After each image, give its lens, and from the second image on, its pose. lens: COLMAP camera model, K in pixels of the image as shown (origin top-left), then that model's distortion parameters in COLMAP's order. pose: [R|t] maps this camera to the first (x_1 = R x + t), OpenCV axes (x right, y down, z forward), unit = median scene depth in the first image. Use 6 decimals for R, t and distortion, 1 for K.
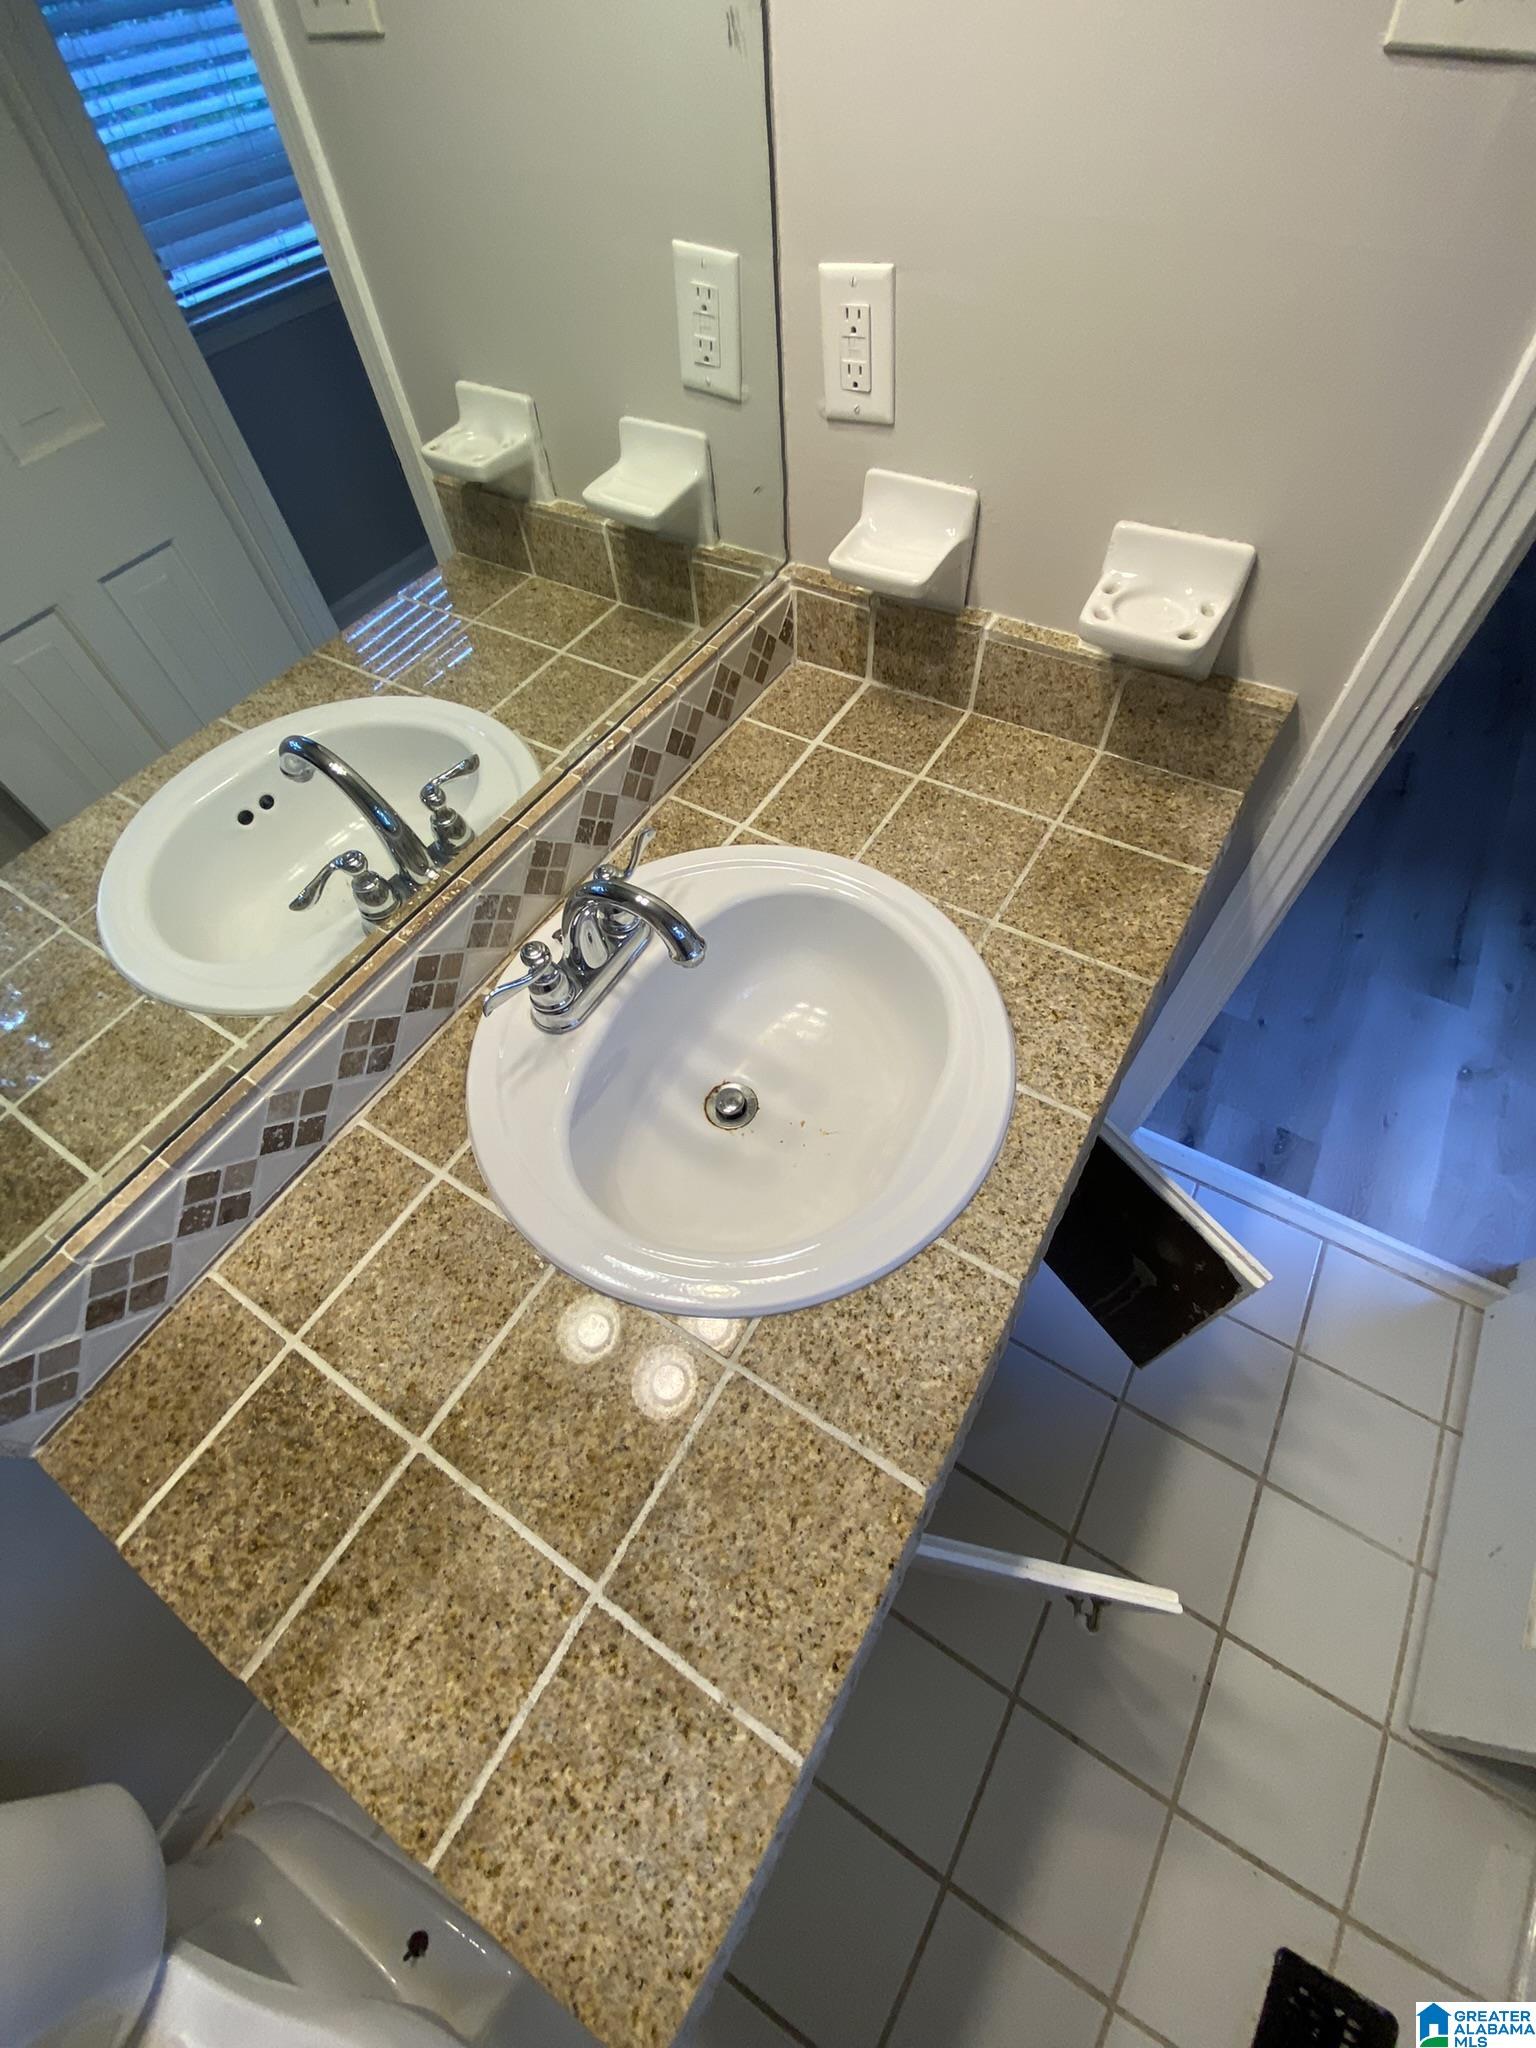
lens RADIAL K [[829.5, 0, 762.8], [0, 829.5, 1020.9], [0, 0, 1]] dist [0.015360, -0.015223]
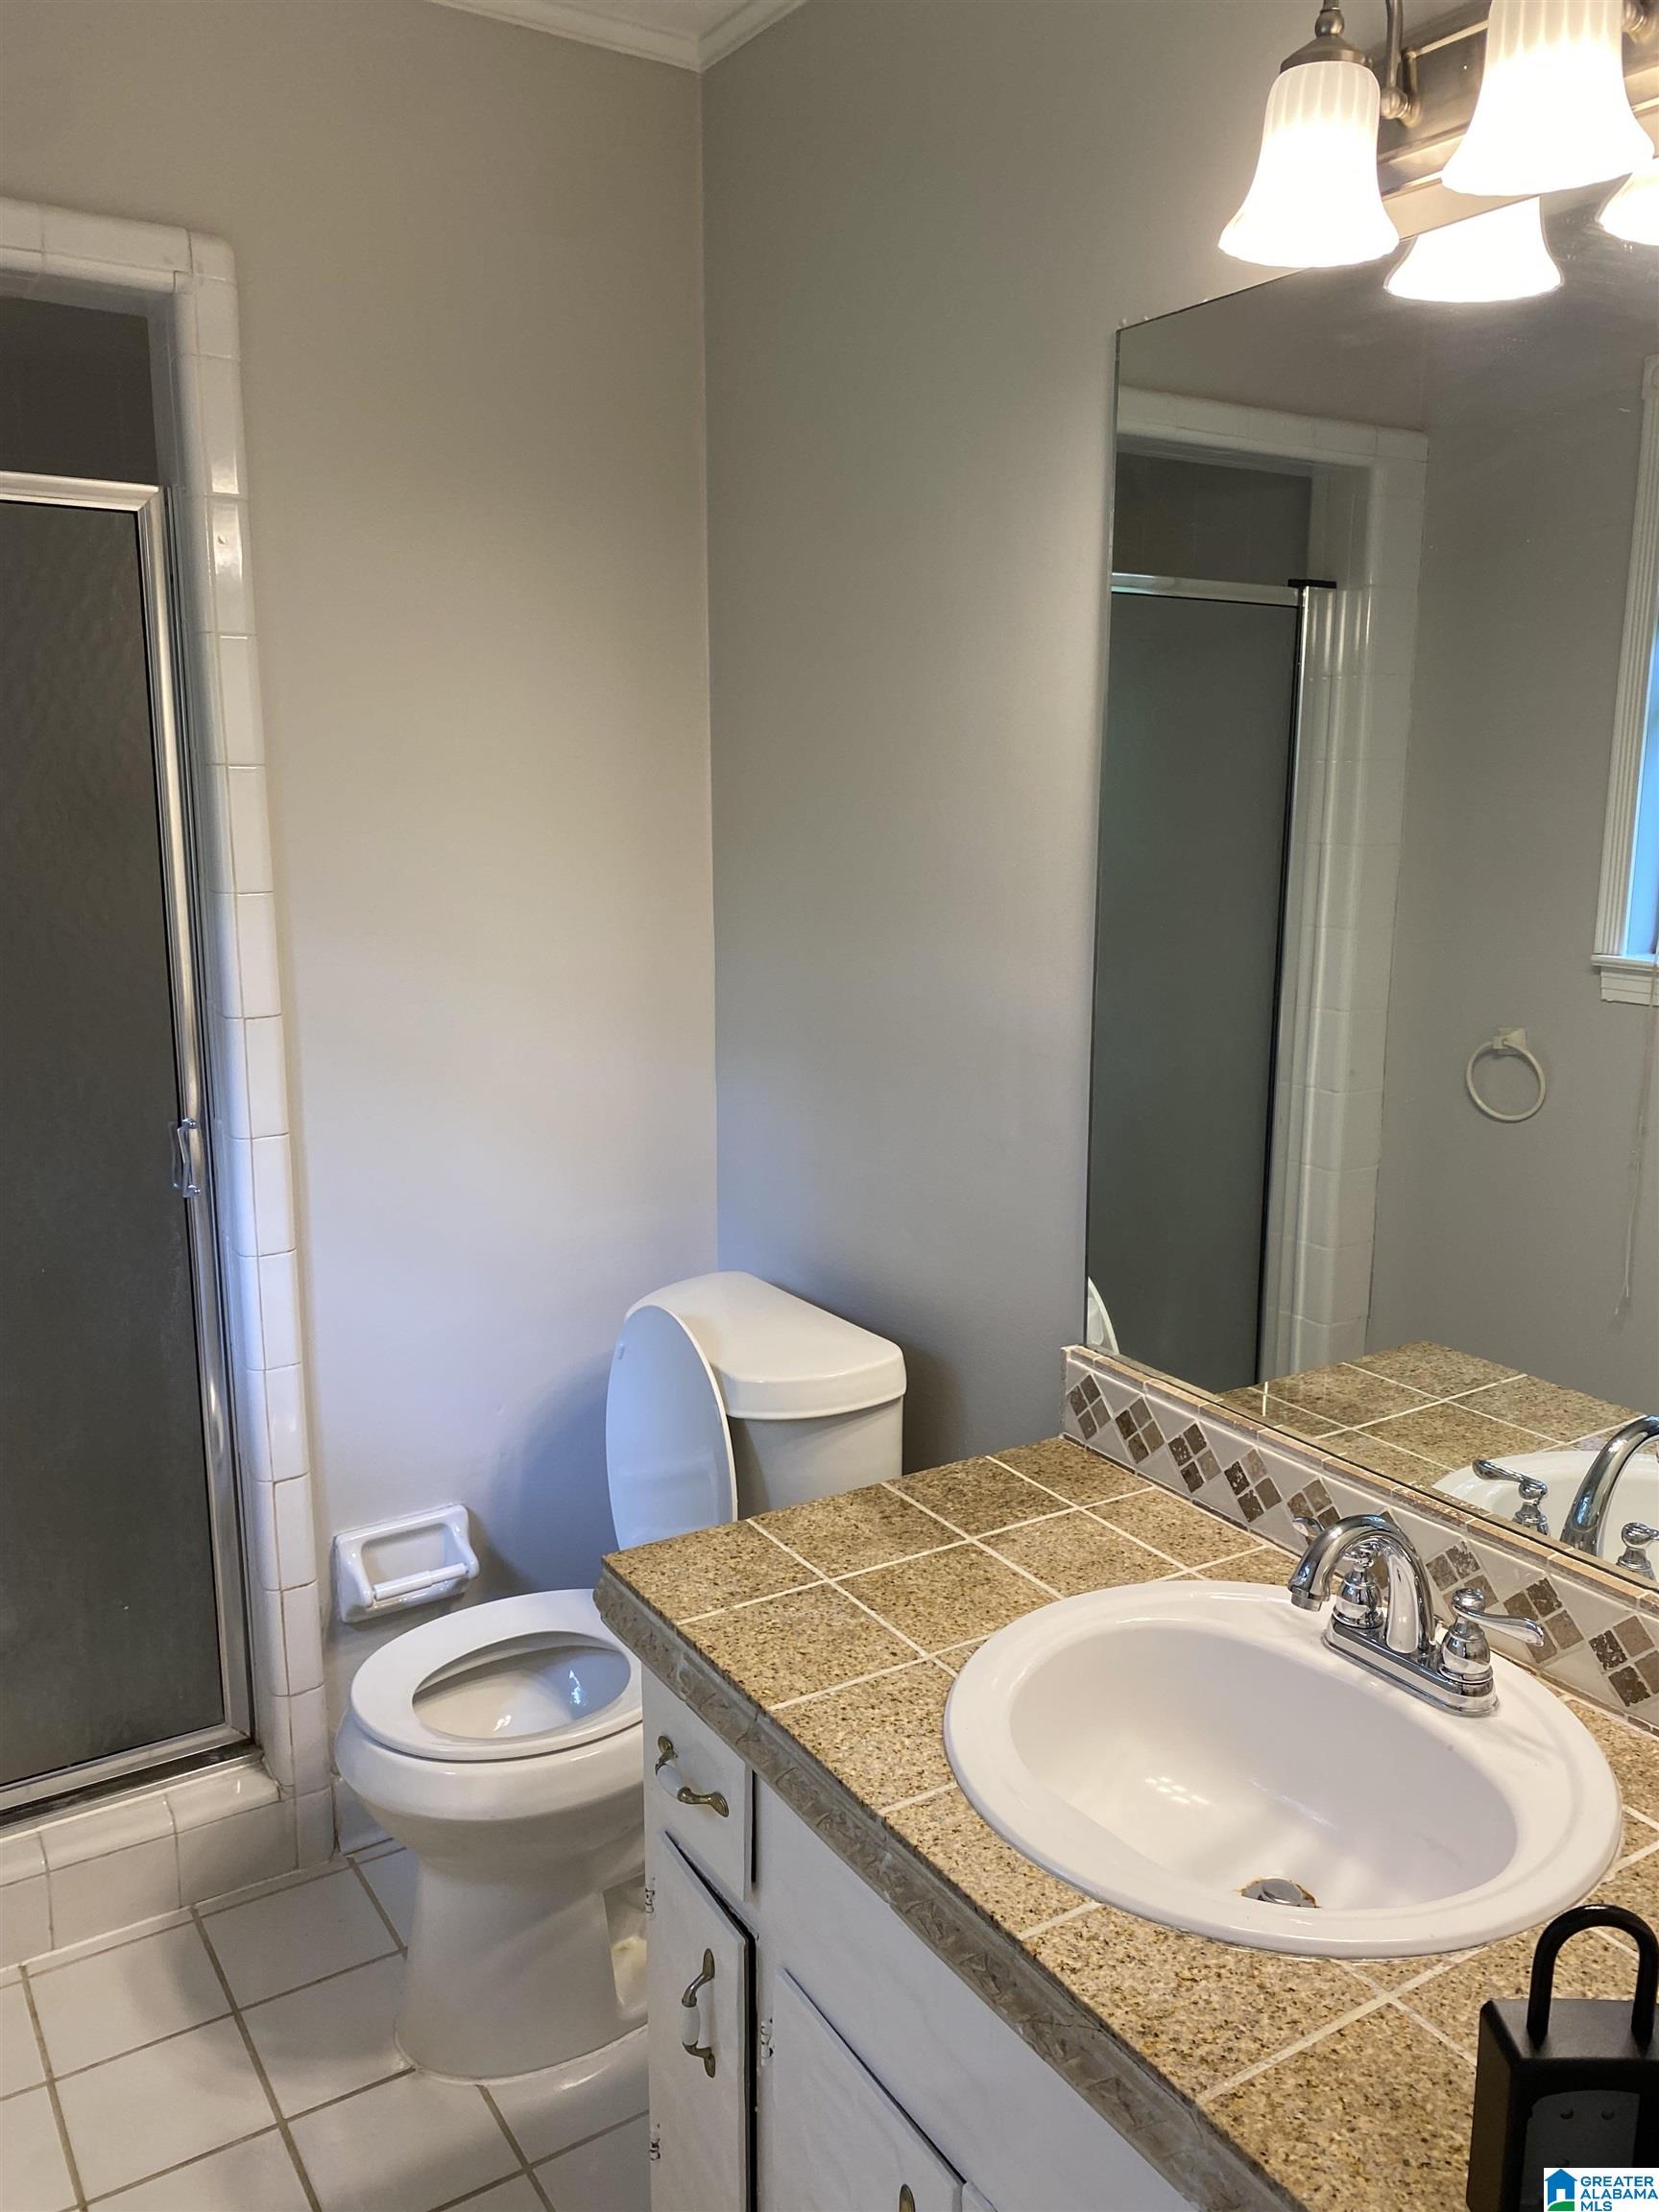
lens RADIAL K [[1697.4, 0, 840.0], [0, 1697.4, 1104.0], [0, 0, 1]] dist [-0.002258, 0.000237]
pose [[-0.441110, 0.223445, -0.869192, 1.591303], [-0.728745, 0.476077, 0.492221, -0.856714], [0.523786, 0.850543, -0.047168, 0.332017]]
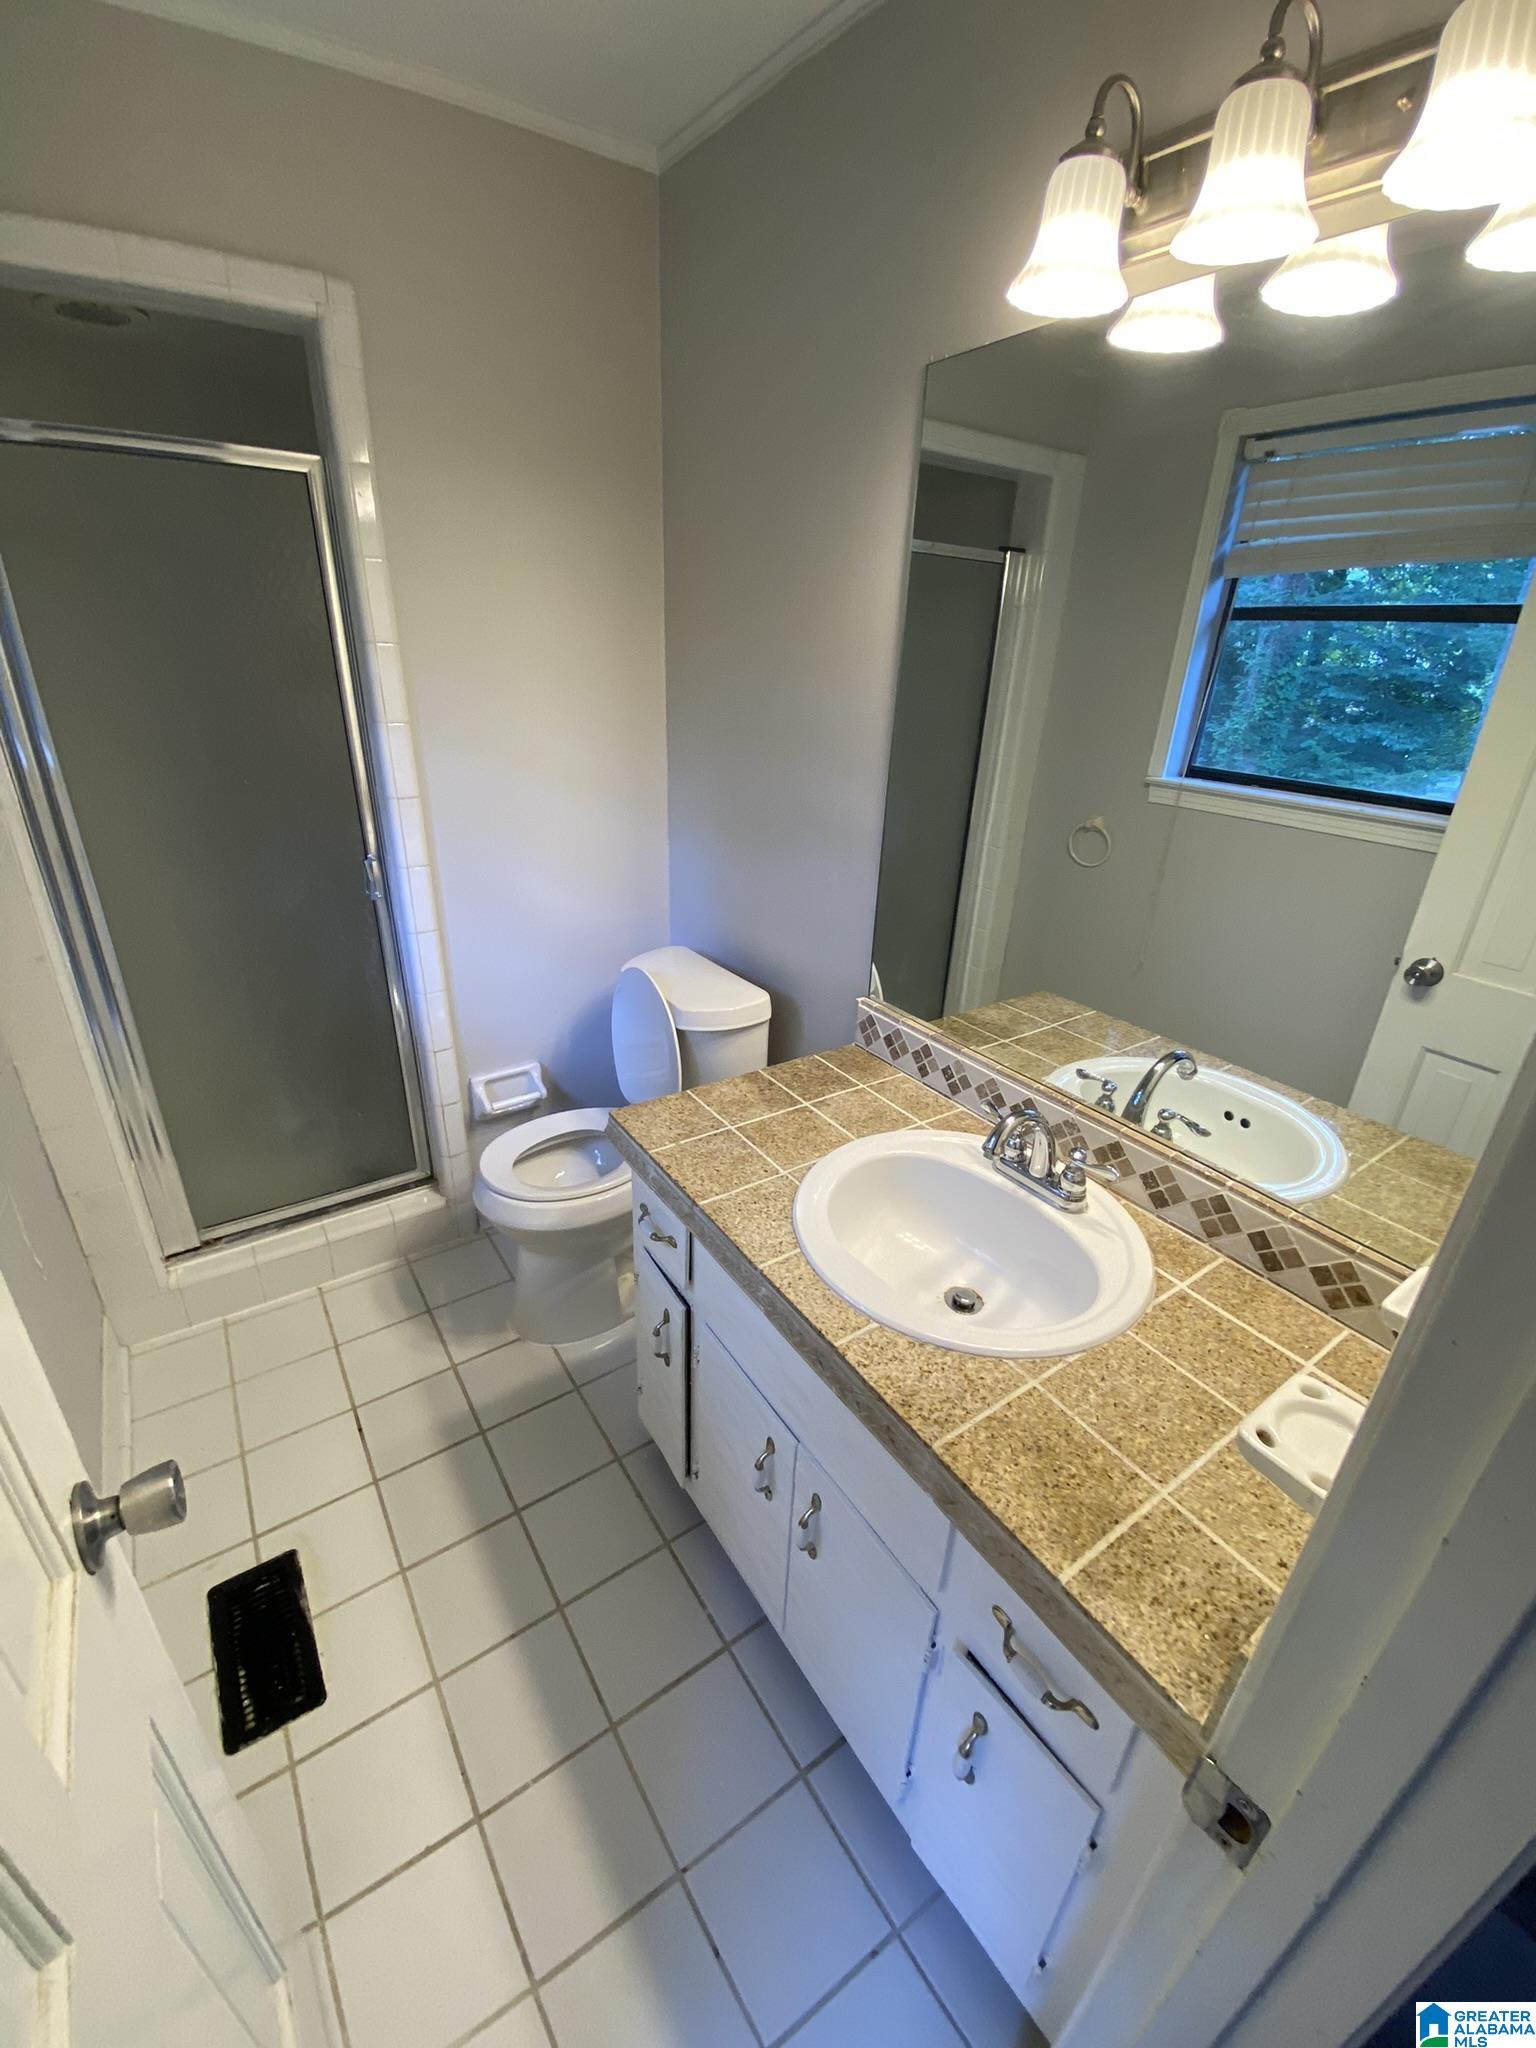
lens RADIAL K [[829.5, 0, 758.9], [0, 829.5, 1017.3], [0, 0, 1]] dist [0.015360, -0.015223]
pose [[-0.415463, 0.402619, -0.815652, 1.329138], [-0.756111, 0.345619, 0.555737, -0.731005], [0.505656, 0.847611, 0.160833, 0.232924]]
